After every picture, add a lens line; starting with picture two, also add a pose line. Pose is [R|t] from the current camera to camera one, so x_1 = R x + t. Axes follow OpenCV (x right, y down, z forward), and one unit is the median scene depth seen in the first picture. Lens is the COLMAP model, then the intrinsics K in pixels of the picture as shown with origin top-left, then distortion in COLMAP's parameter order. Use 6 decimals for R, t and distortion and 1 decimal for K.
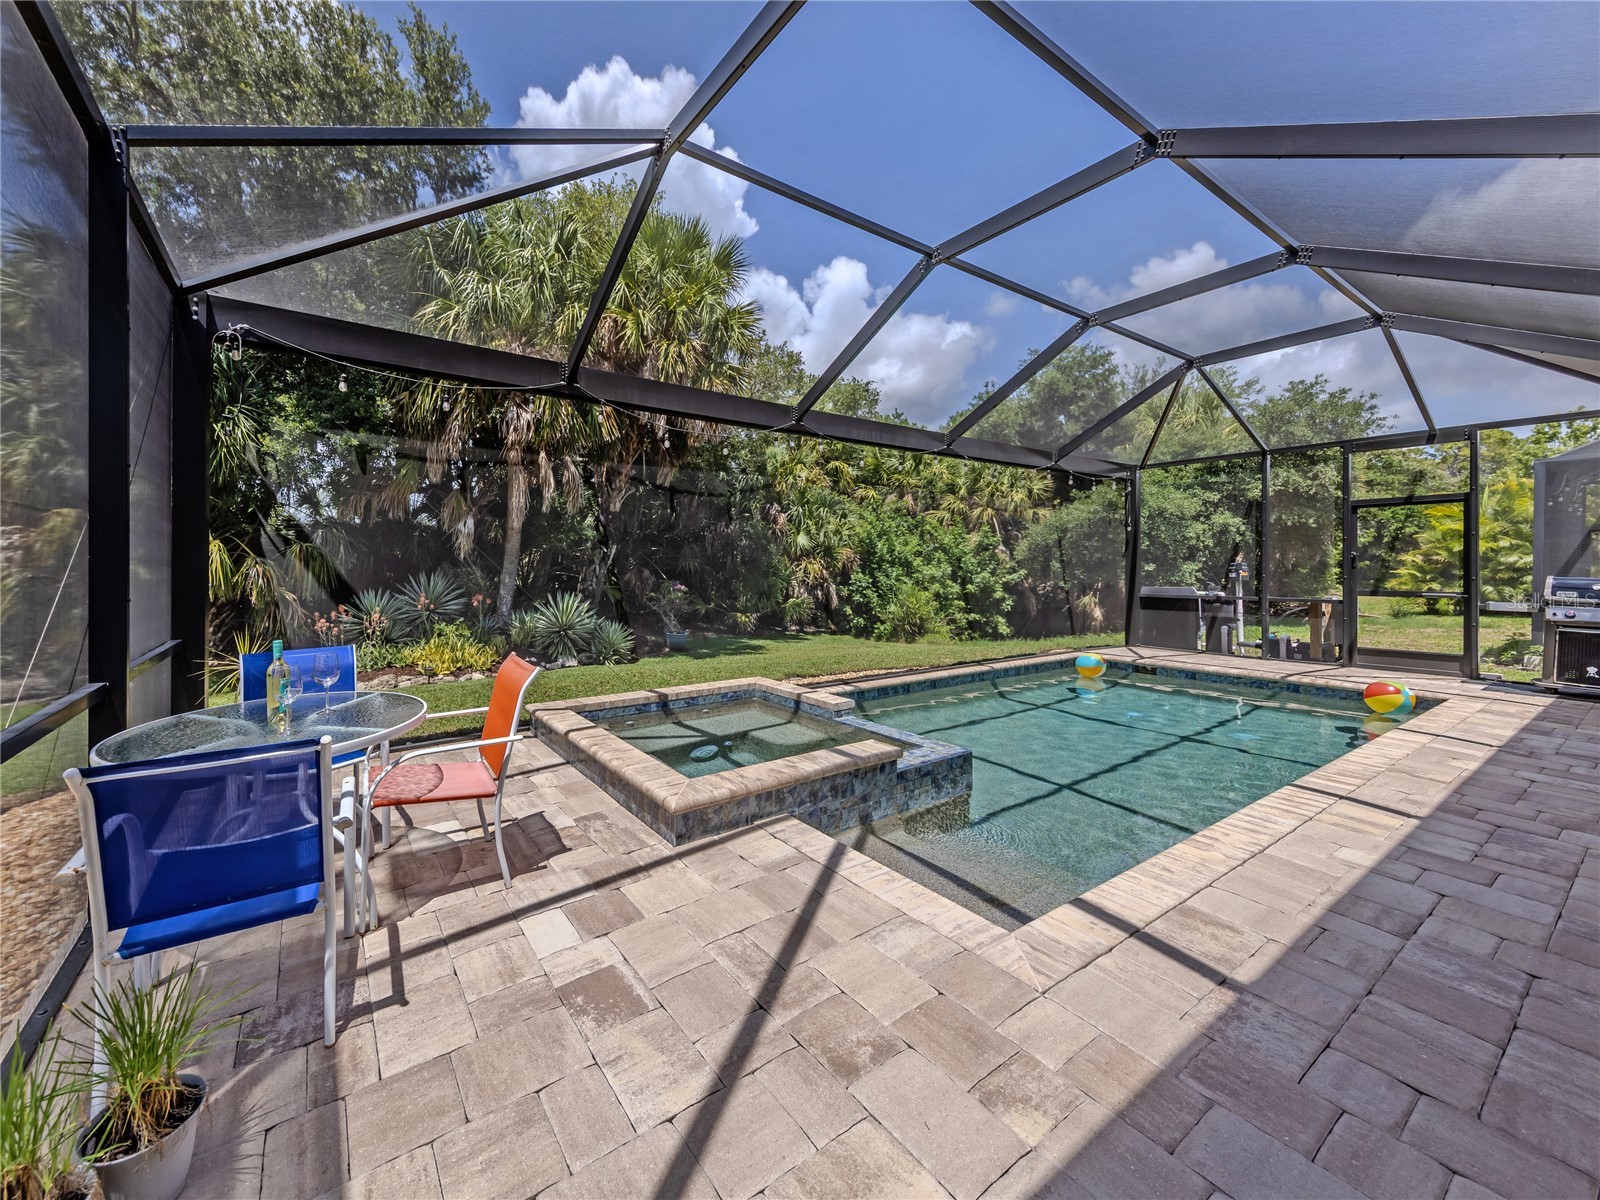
lens RADIAL K [[611.7, 0, 798.8], [0, 611.7, 553.7], [0, 0, 1]] dist [0.000427, -0.000085]
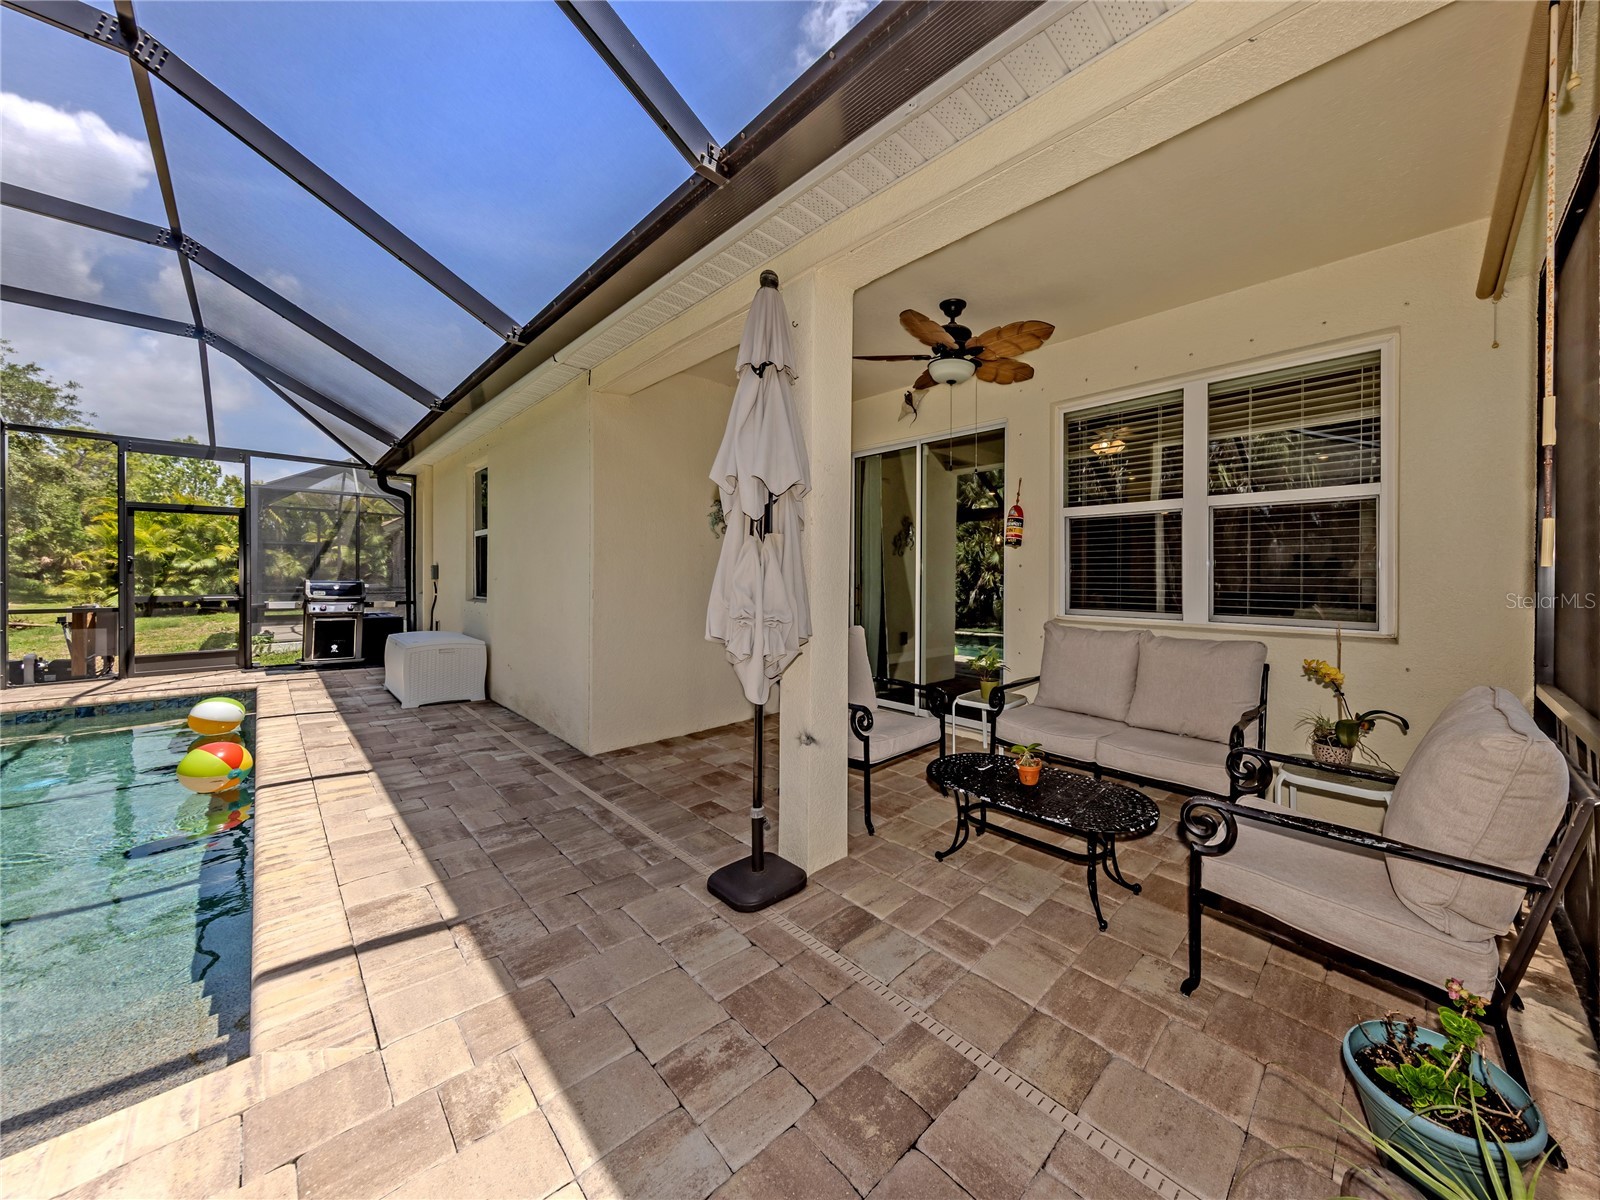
lens RADIAL K [[565.8, 0, 806.3], [0, 565.8, 569.8], [0, 0, 1]] dist [-0.021235, -0.000014]
pose [[-0.116456, 0.006438, 0.993175, -0.269382], [-0.024223, 0.999663, -0.009321, 0.001597], [-0.992900, -0.025143, -0.116261, 0.267476]]
